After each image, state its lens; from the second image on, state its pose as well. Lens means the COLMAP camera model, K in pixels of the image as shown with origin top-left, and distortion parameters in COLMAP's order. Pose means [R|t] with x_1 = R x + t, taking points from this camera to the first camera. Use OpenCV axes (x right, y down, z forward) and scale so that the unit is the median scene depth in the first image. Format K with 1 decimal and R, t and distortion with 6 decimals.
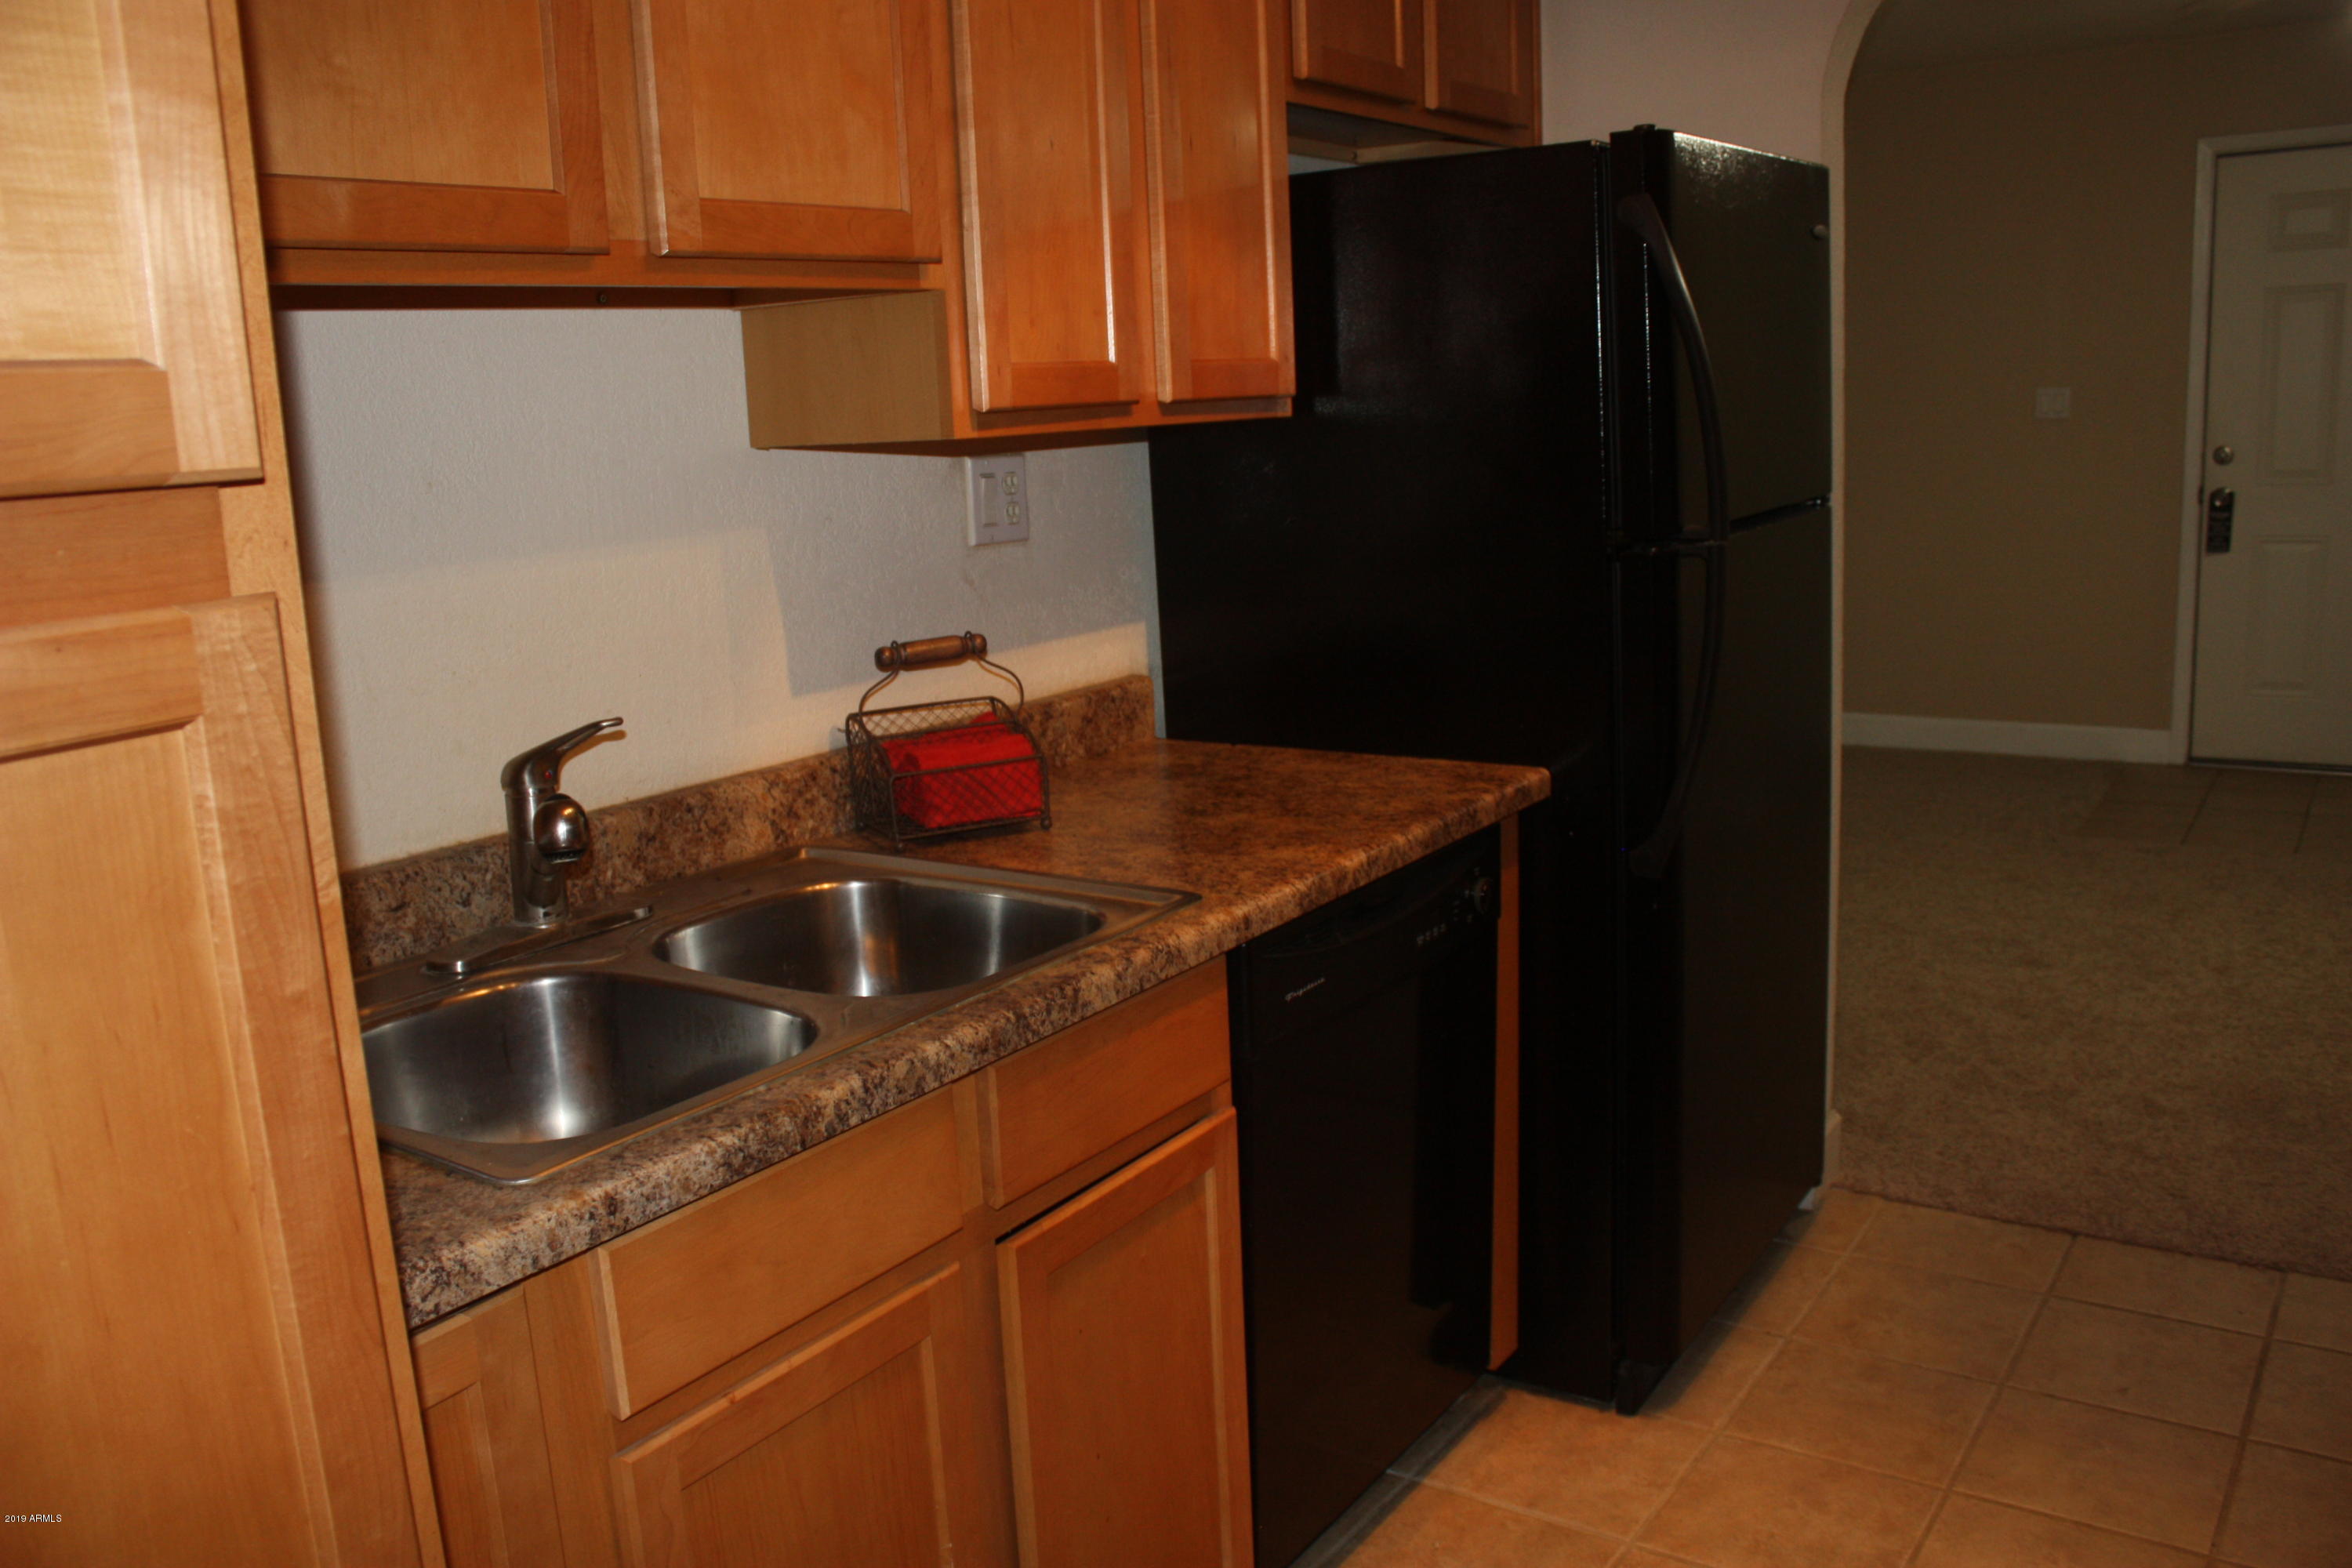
lens RADIAL K [[1944.1, 0, 1152.7], [0, 1944.1, 791.9], [0, 0, 1]] dist [-0.167523, 0.141804]
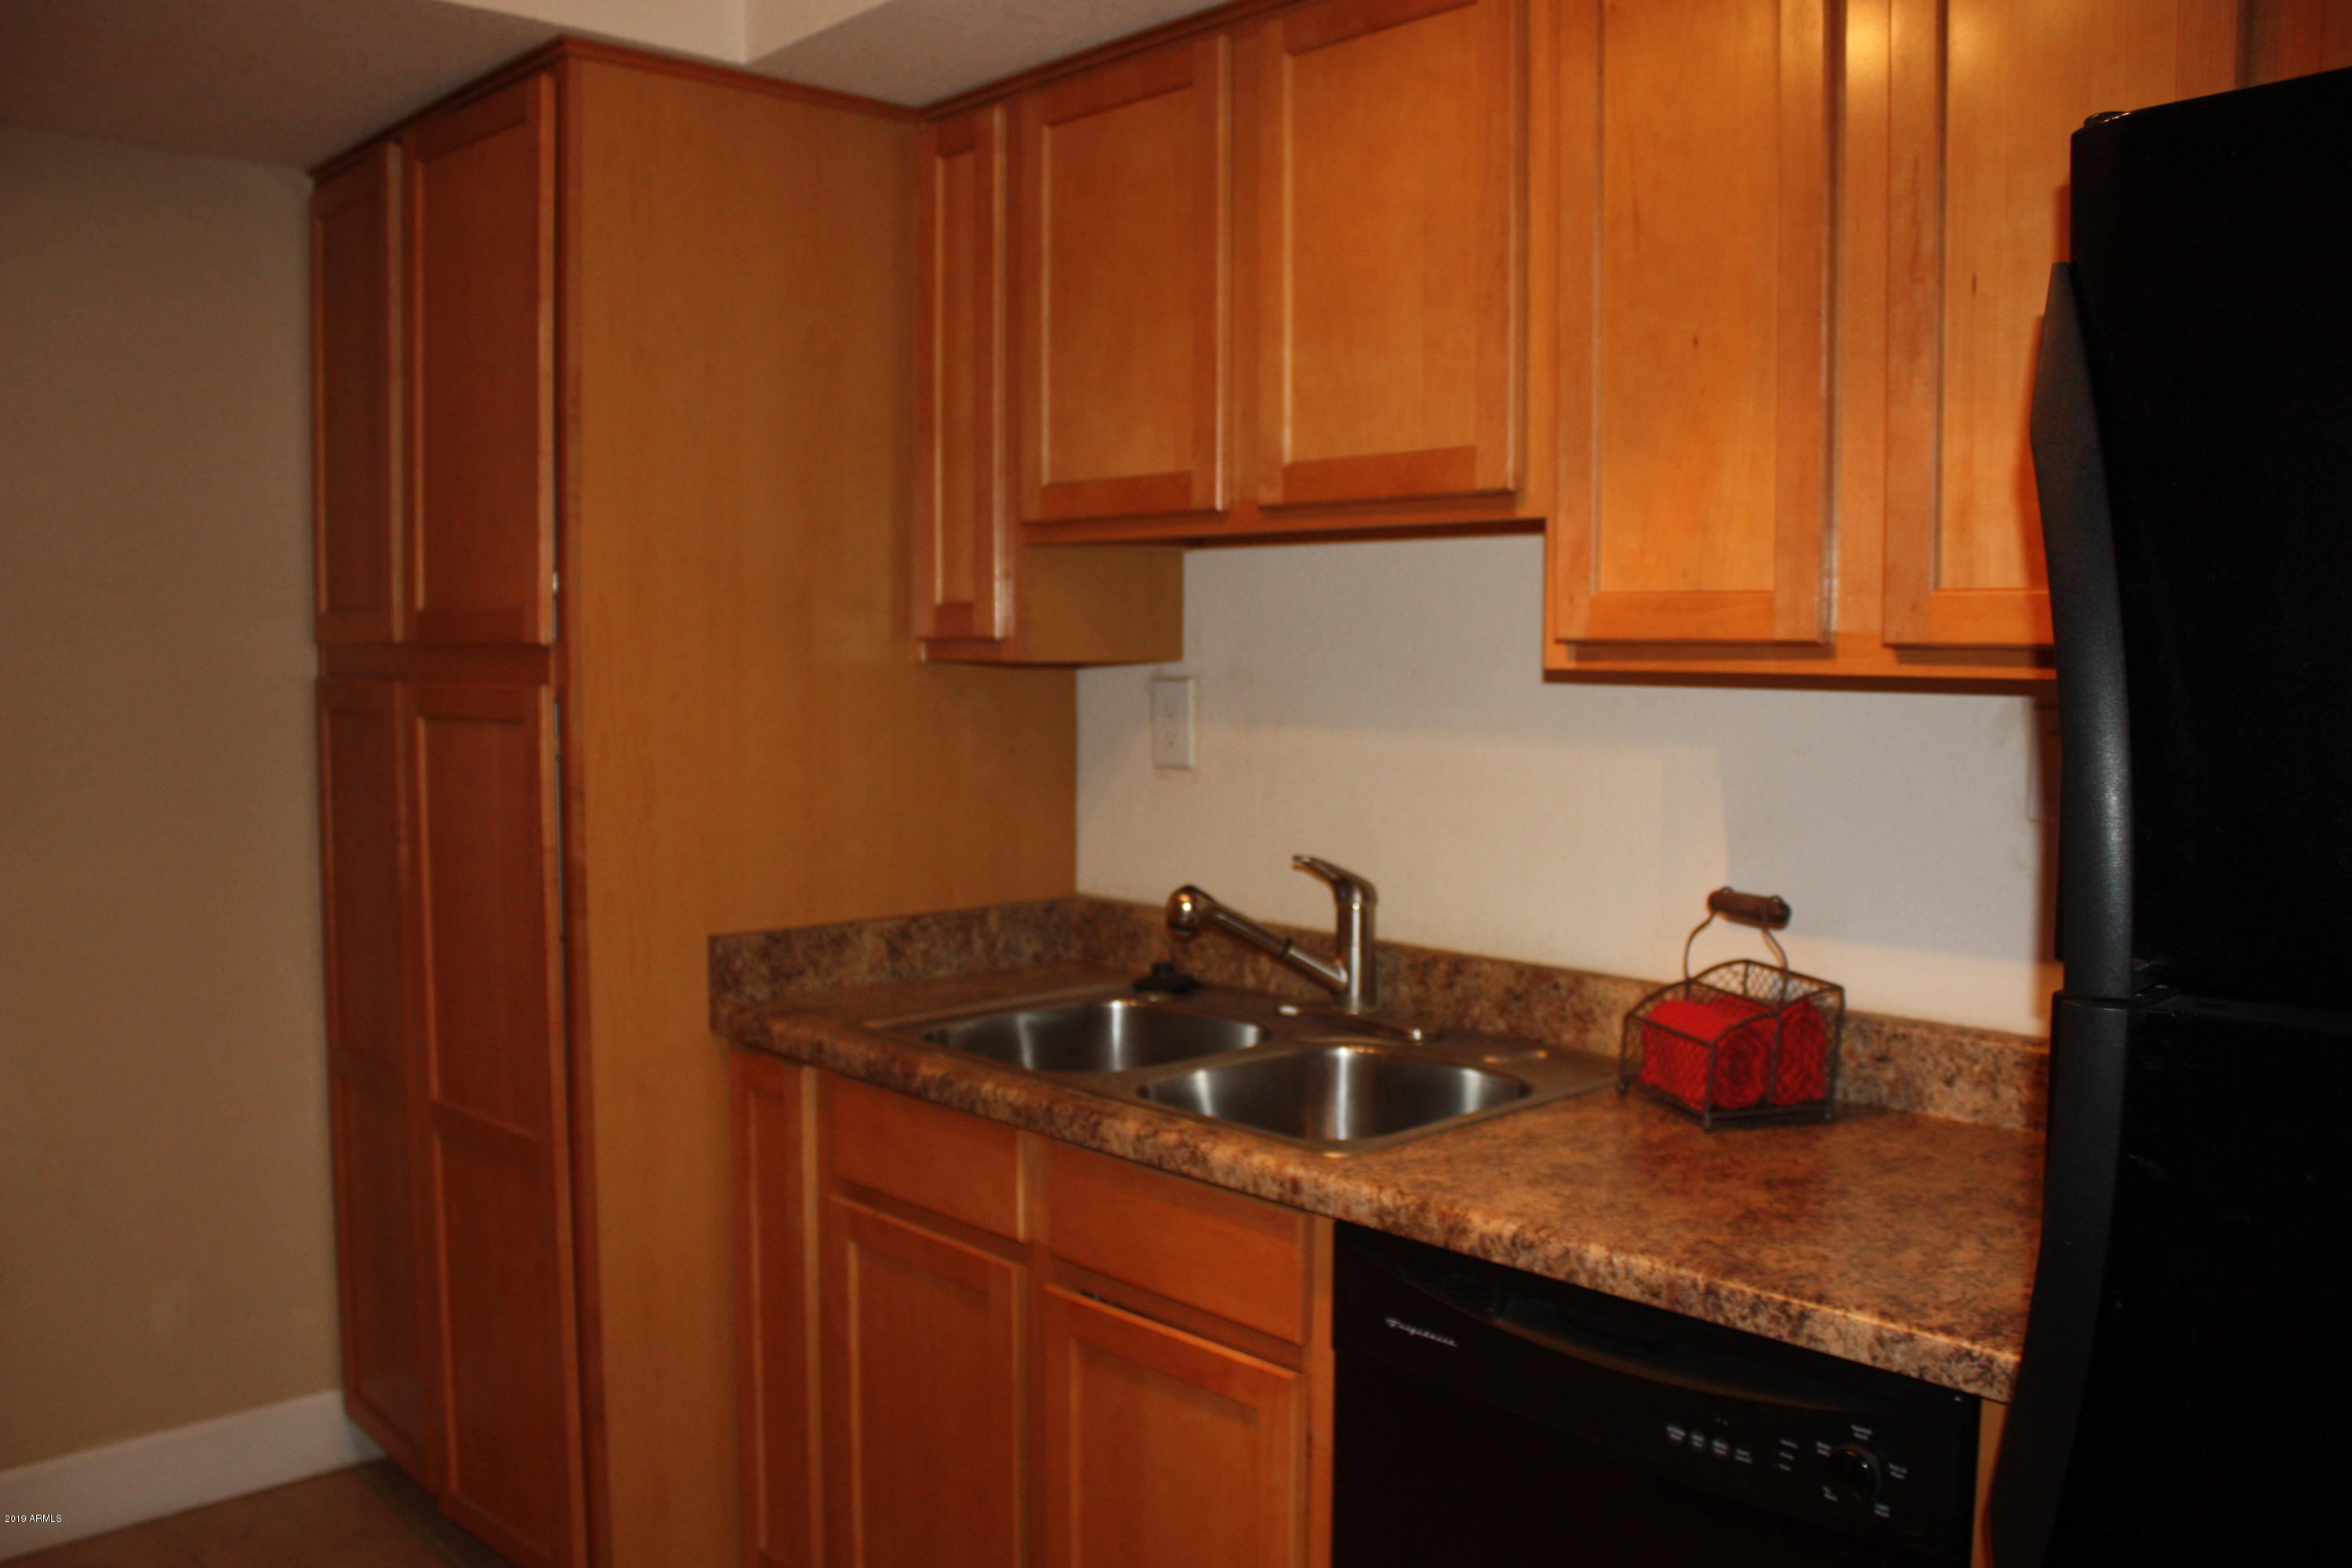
lens RADIAL K [[1944.1, 0, 1152.7], [0, 1944.1, 791.9], [0, 0, 1]] dist [-0.167523, 0.141804]
pose [[-0.210070, 0.122218, -0.970017, 0.888605], [-0.189845, 0.968172, 0.163099, -0.241892], [0.959077, 0.218415, -0.180181, 0.989302]]
